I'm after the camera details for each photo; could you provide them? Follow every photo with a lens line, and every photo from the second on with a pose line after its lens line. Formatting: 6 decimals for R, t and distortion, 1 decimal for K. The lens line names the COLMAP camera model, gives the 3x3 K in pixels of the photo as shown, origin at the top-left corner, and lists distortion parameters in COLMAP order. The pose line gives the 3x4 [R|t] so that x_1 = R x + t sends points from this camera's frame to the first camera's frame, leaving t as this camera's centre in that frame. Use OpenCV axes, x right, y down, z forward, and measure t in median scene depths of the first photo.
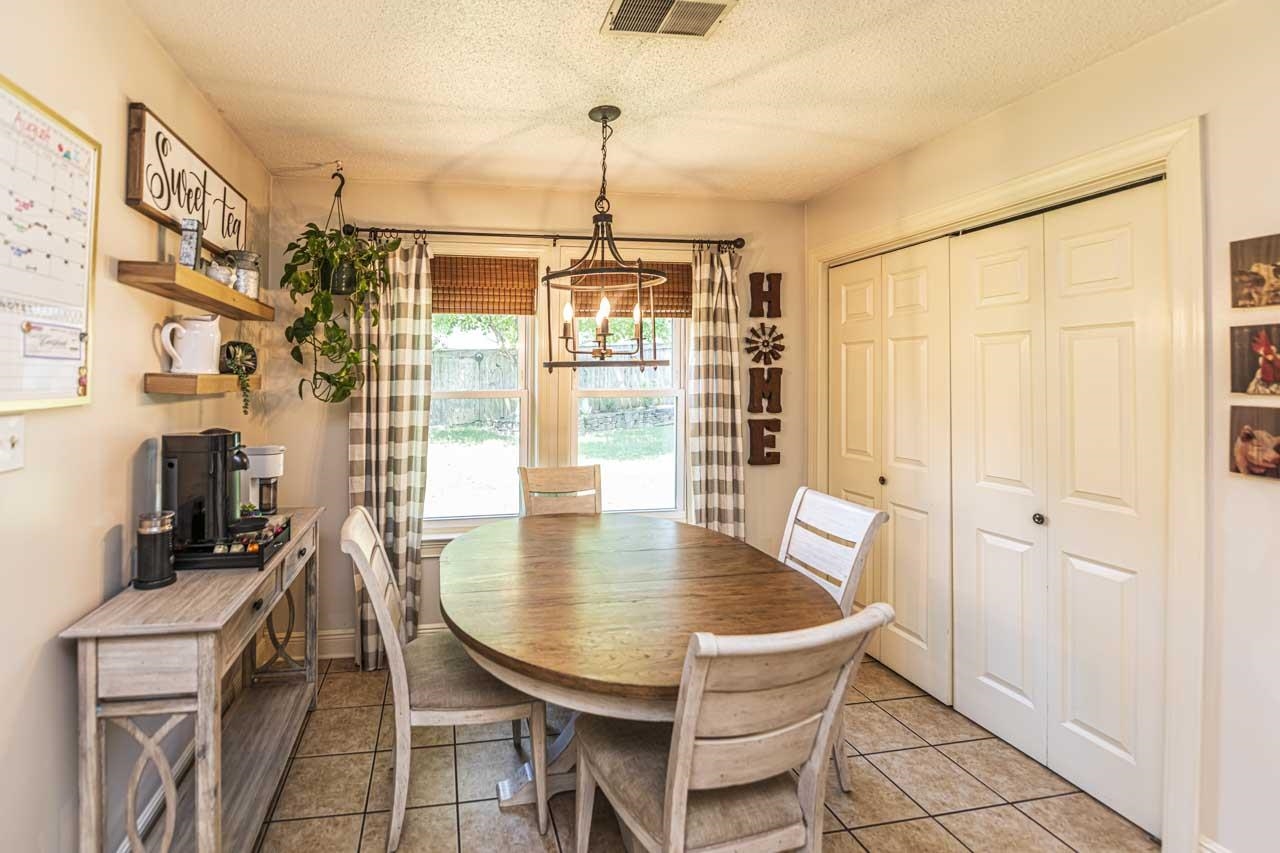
lens RADIAL K [[598.6, 0, 506.5], [0, 598.6, 345.0], [0, 0, 1]] dist [-0.019880, -0.000085]
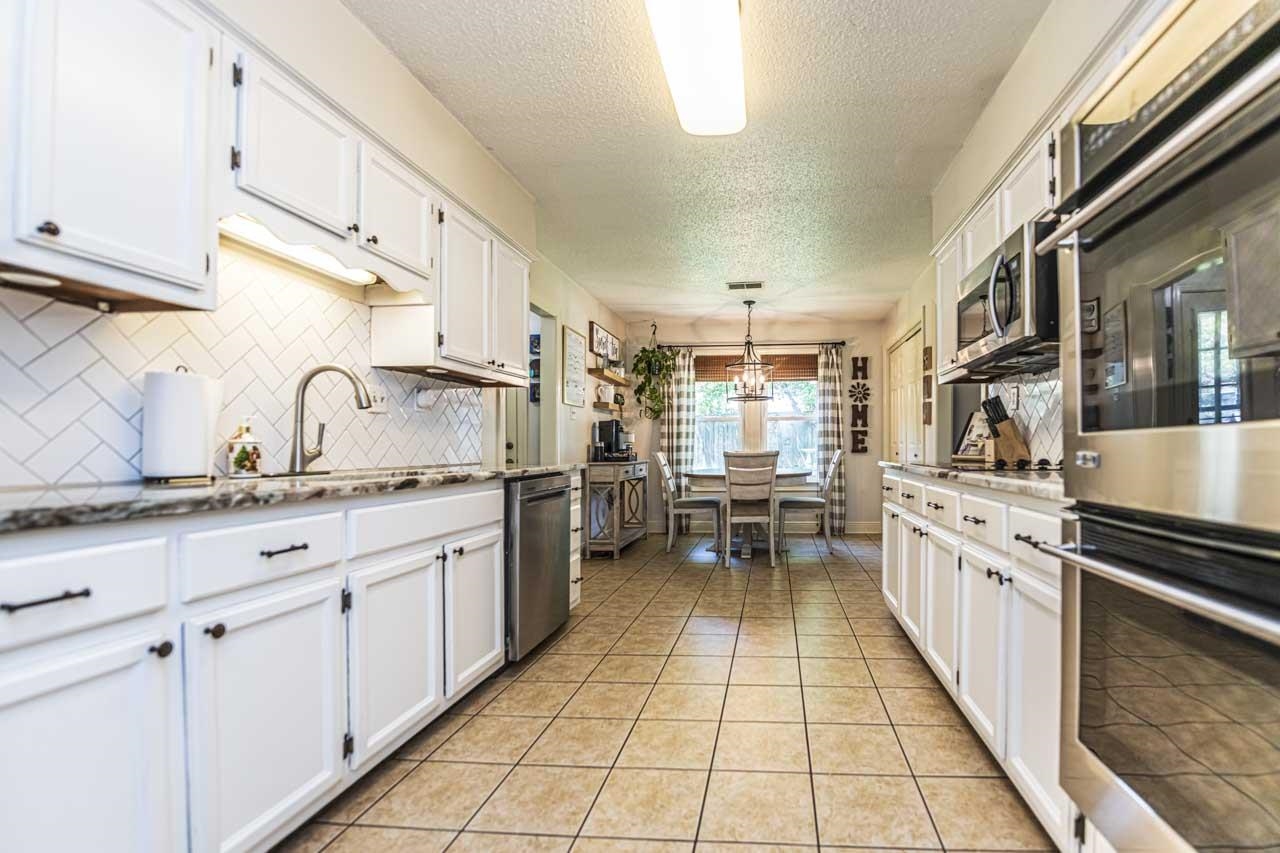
lens RADIAL K [[703.4, 0, 675.4], [0, 703.4, 442.3], [0, 0, 1]] dist [-0.022793, -0.000190]
pose [[0.956802, -0.004445, -0.290706, 0.585736], [0.011165, 0.999707, 0.021460, 0.119169], [0.290526, -0.023779, 0.956572, -1.597009]]
